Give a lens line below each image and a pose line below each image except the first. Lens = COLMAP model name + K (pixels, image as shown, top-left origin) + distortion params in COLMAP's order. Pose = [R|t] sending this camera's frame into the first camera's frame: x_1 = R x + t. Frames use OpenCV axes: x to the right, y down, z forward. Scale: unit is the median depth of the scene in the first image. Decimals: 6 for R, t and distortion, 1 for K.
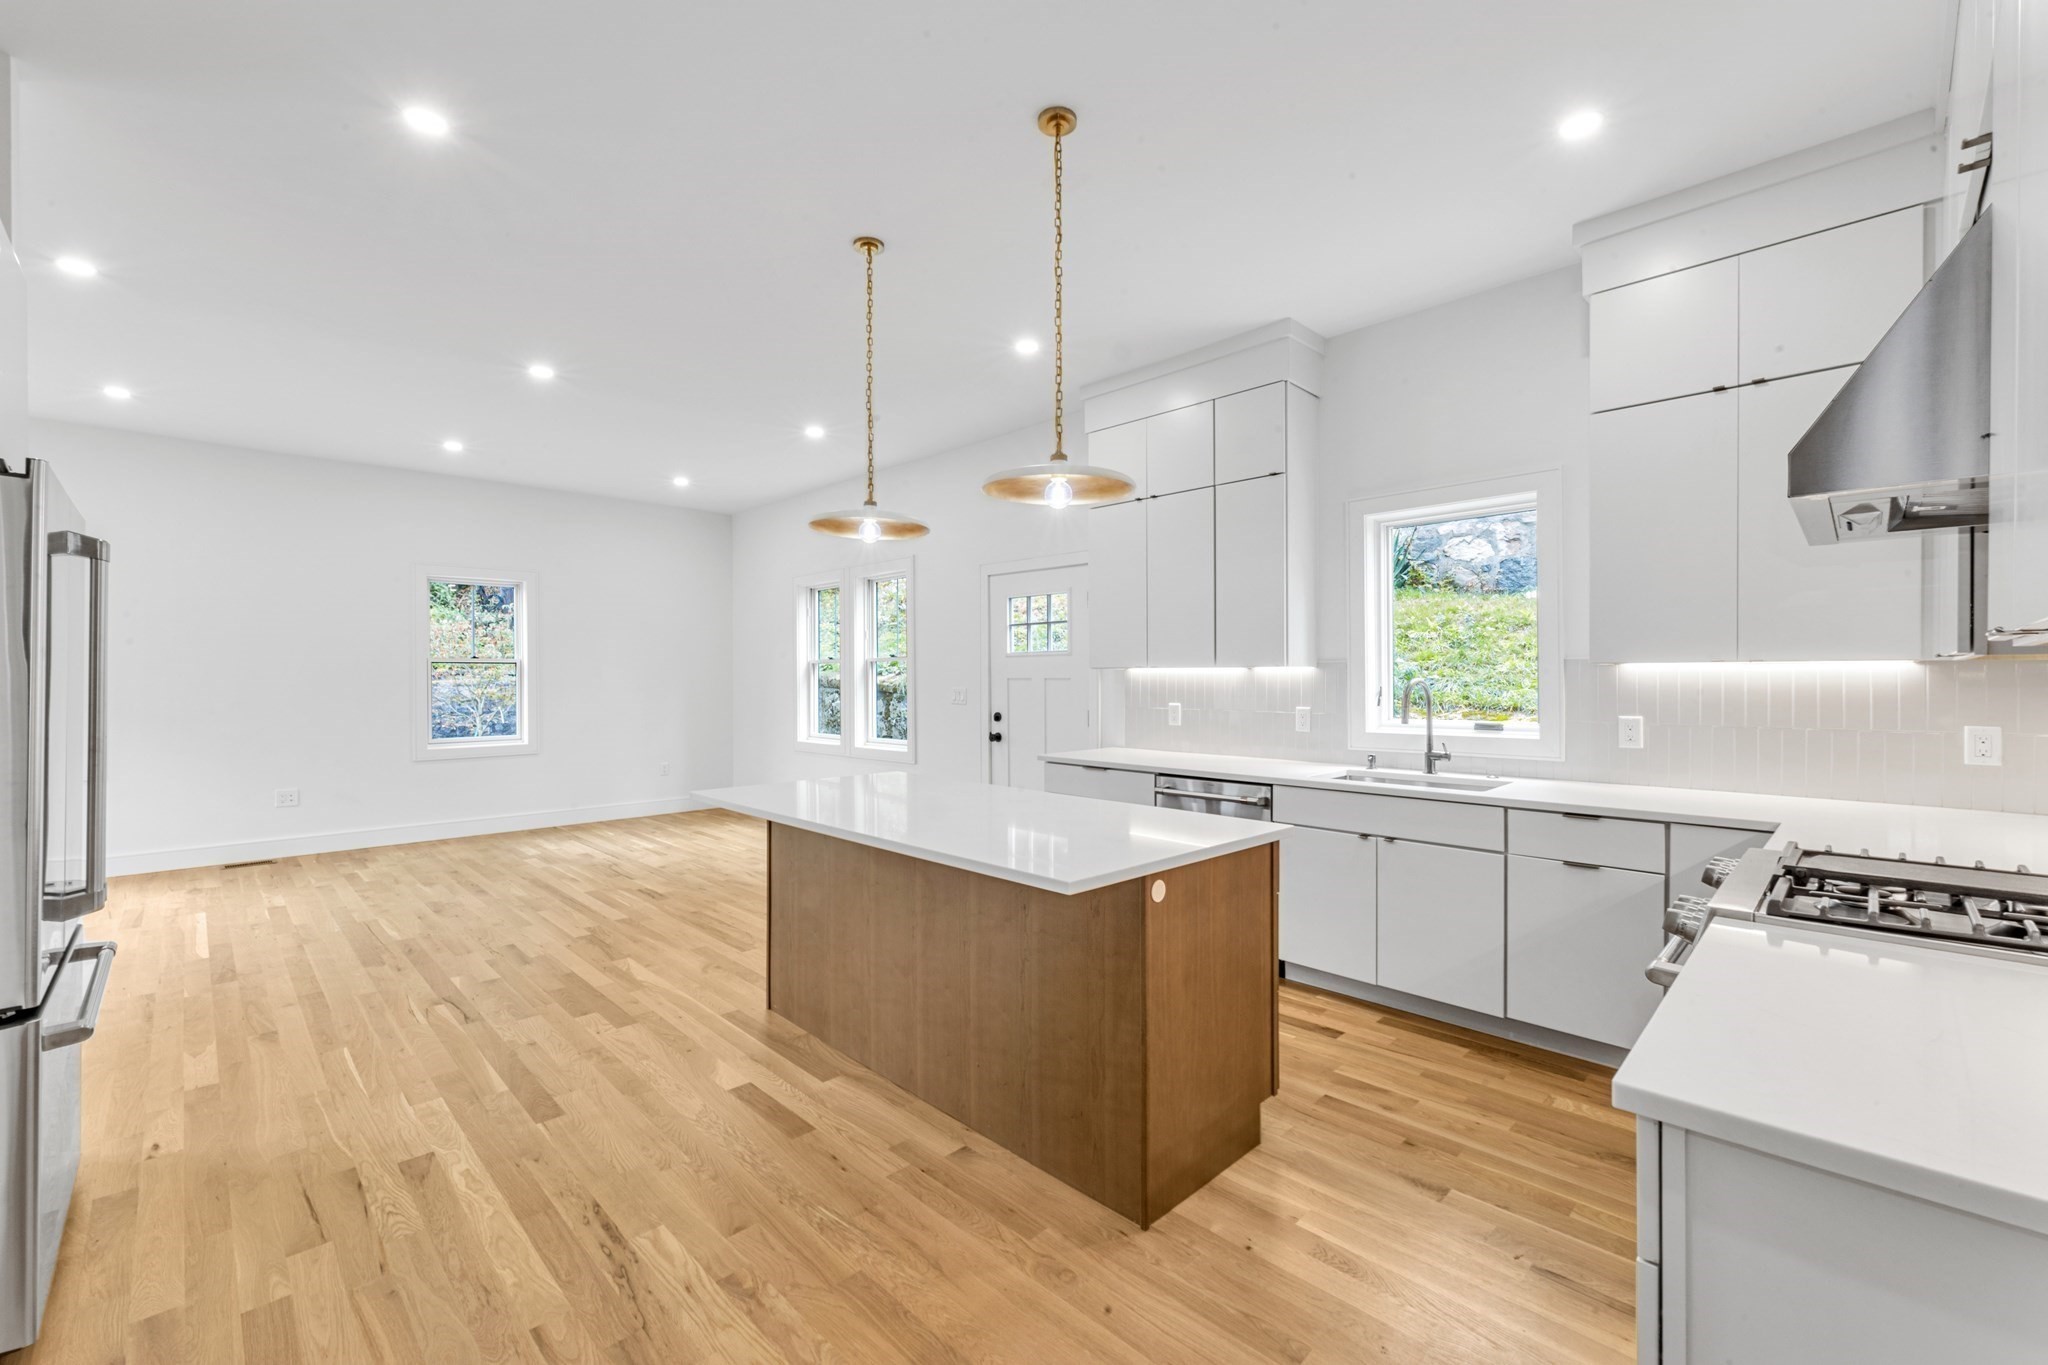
lens RADIAL K [[847.5, 0, 1032.8], [0, 847.5, 674.1], [0, 0, 1]] dist [0.001298, -0.000033]
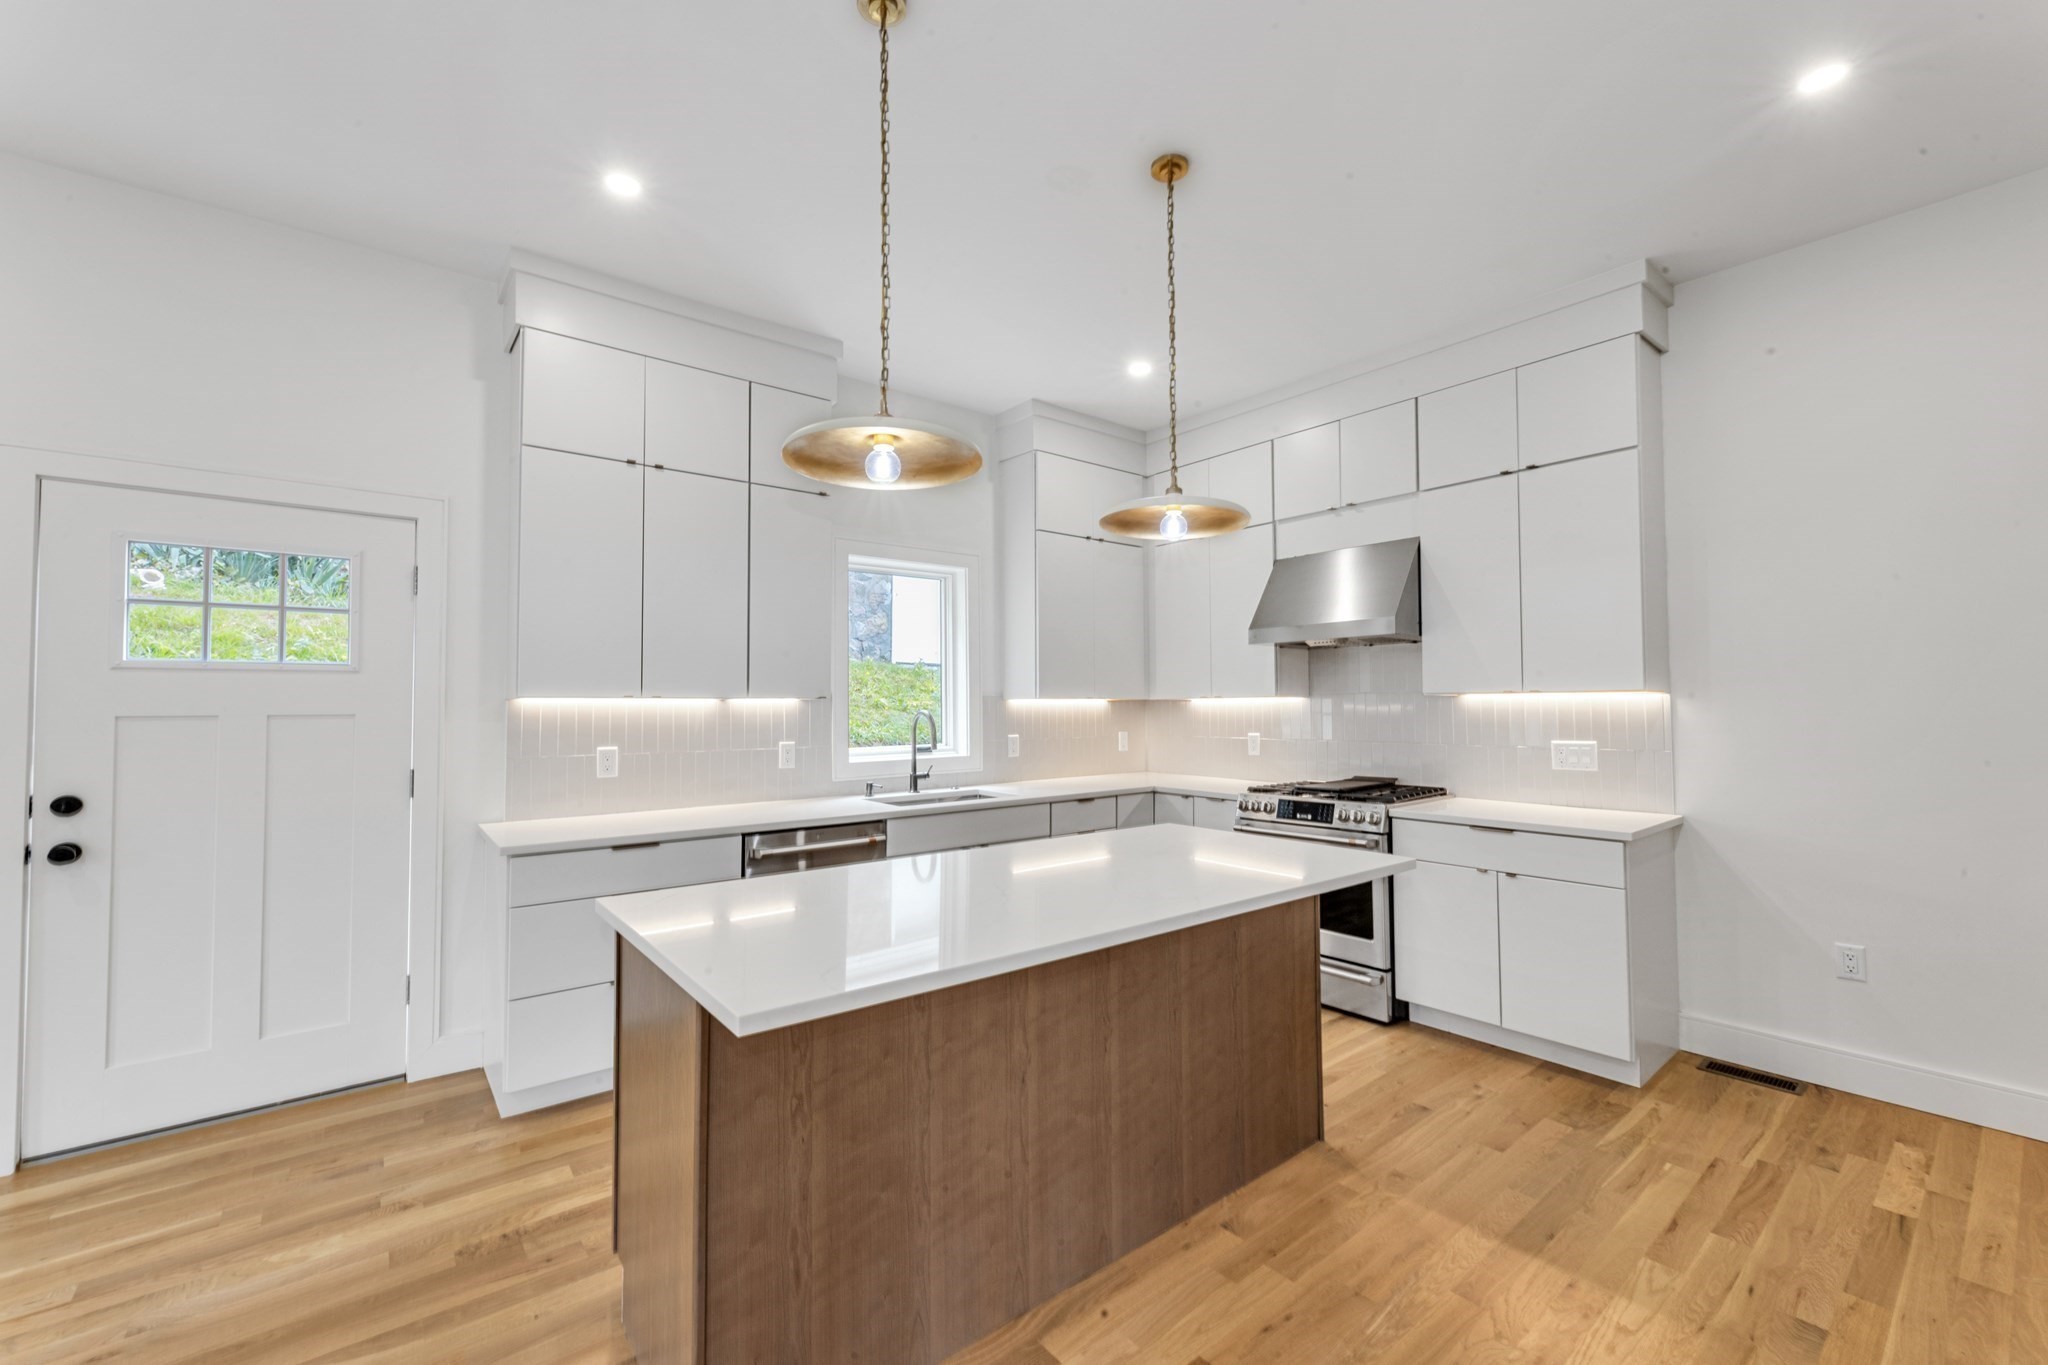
lens RADIAL K [[847.5, 0, 1032.8], [0, 847.5, 674.1], [0, 0, 1]] dist [0.001298, -0.000033]
pose [[0.095492, 0.039715, 0.994638, -0.796586], [0.003191, 0.999186, -0.040203, 0.003641], [-0.995425, 0.007013, 0.095288, 0.863183]]
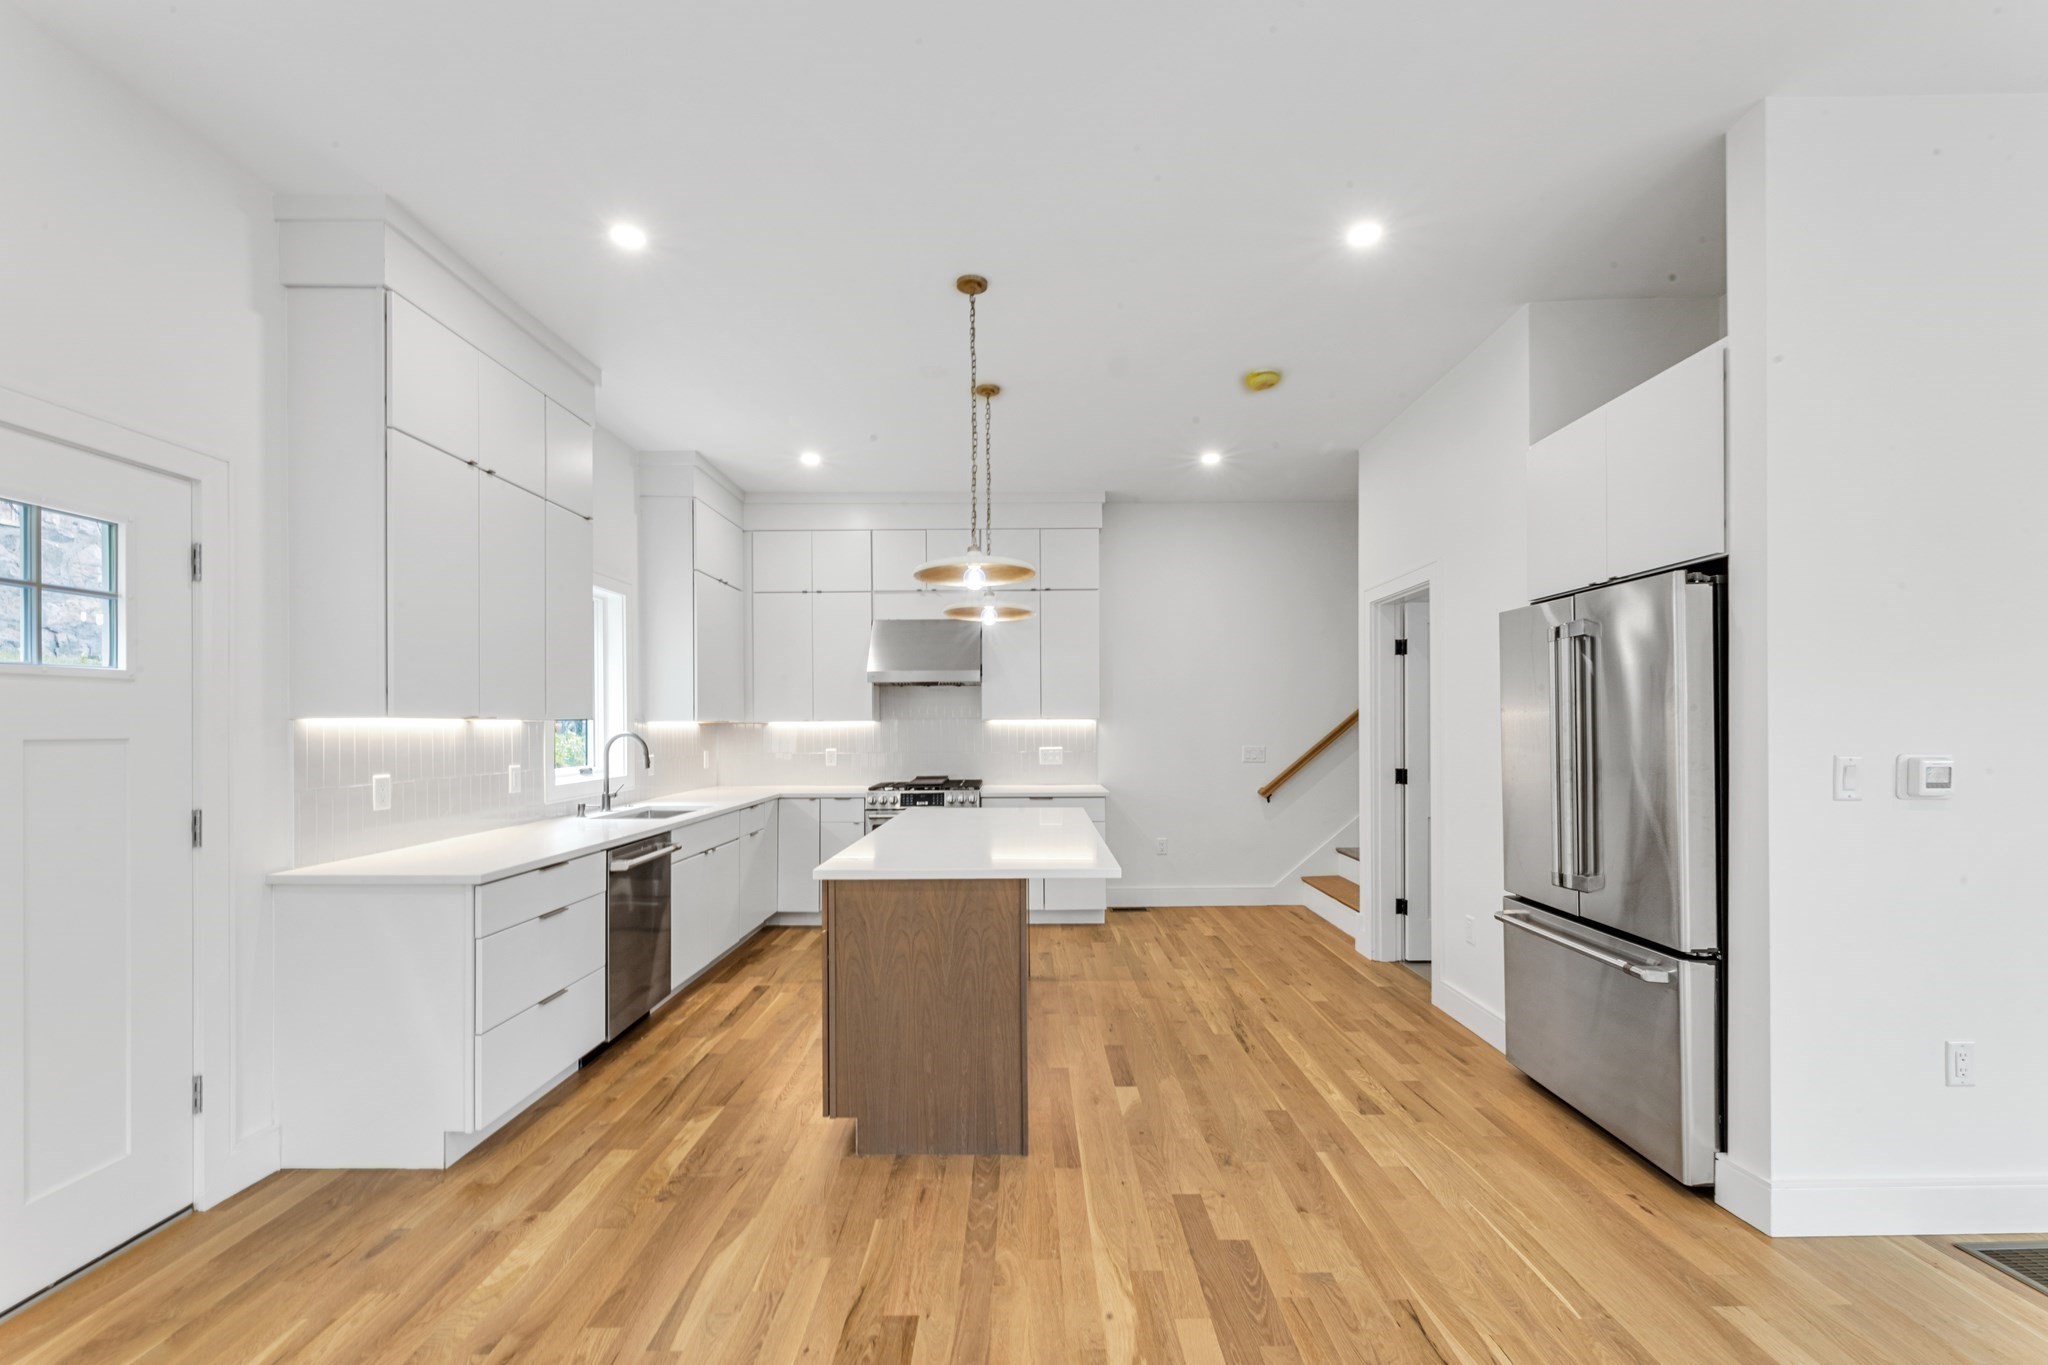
lens RADIAL K [[832.6, 0, 1049.1], [0, 832.6, 711.9], [0, 0, 1]] dist [0.000369, 0.000011]
pose [[-0.723223, 0.018583, 0.690365, -0.940121], [0.006723, 0.999780, -0.019868, 0.005503], [-0.690582, -0.009728, -0.723188, 1.682141]]
